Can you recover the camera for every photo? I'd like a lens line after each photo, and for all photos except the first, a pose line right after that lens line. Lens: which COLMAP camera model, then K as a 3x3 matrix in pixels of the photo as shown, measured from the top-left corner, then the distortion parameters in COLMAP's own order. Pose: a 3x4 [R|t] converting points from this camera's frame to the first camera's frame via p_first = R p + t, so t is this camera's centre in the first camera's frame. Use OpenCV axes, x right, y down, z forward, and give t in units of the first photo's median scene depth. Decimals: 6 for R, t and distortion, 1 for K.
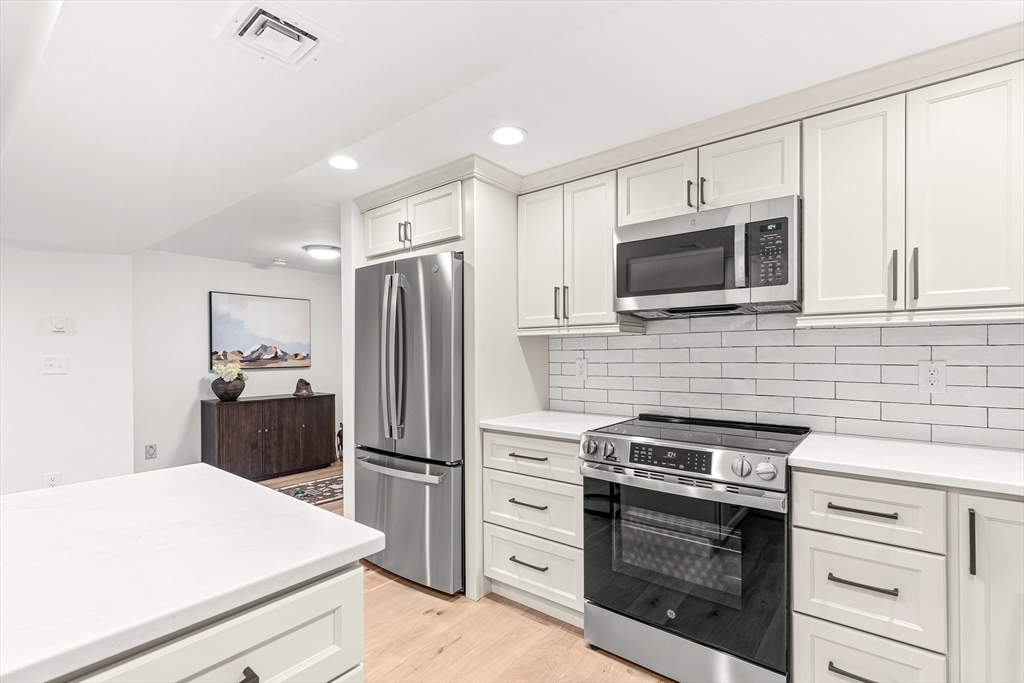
lens RADIAL K [[470.3, 0, 511.4], [0, 470.3, 354.4], [0, 0, 1]] dist [-0.000949, 0.001174]
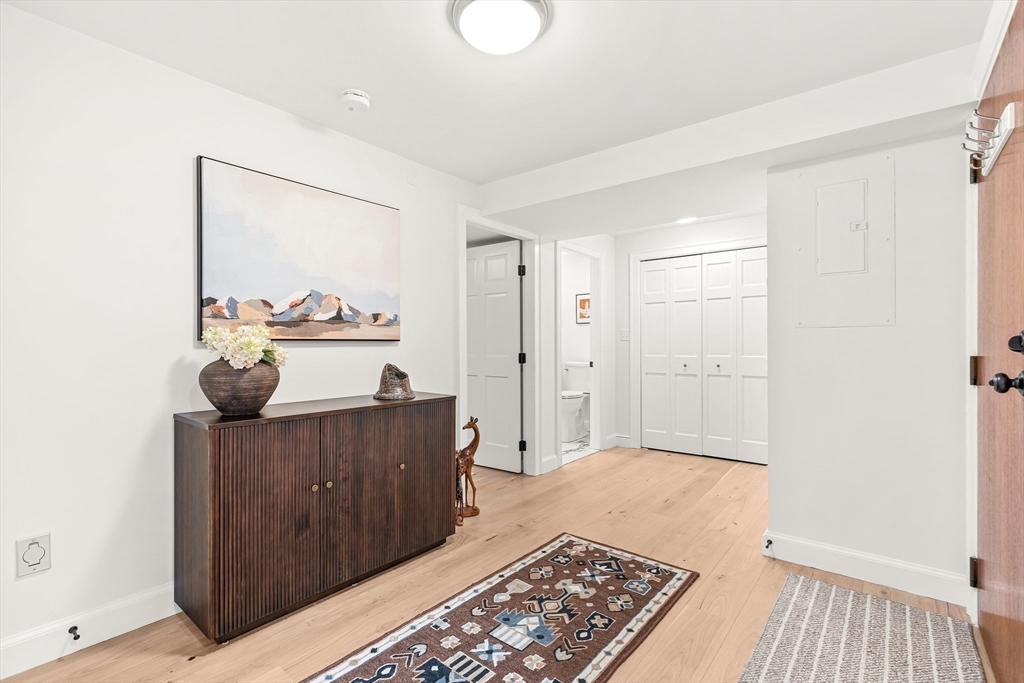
lens RADIAL K [[470.3, 0, 514.4], [0, 470.3, 343.1], [0, 0, 1]] dist [-0.000949, 0.001174]
pose [[0.999981, 0.006145, 0.000903, -0.348556], [-0.006142, 0.999977, -0.002766, 0.033454], [-0.000920, 0.002760, 0.999996, 0.564564]]
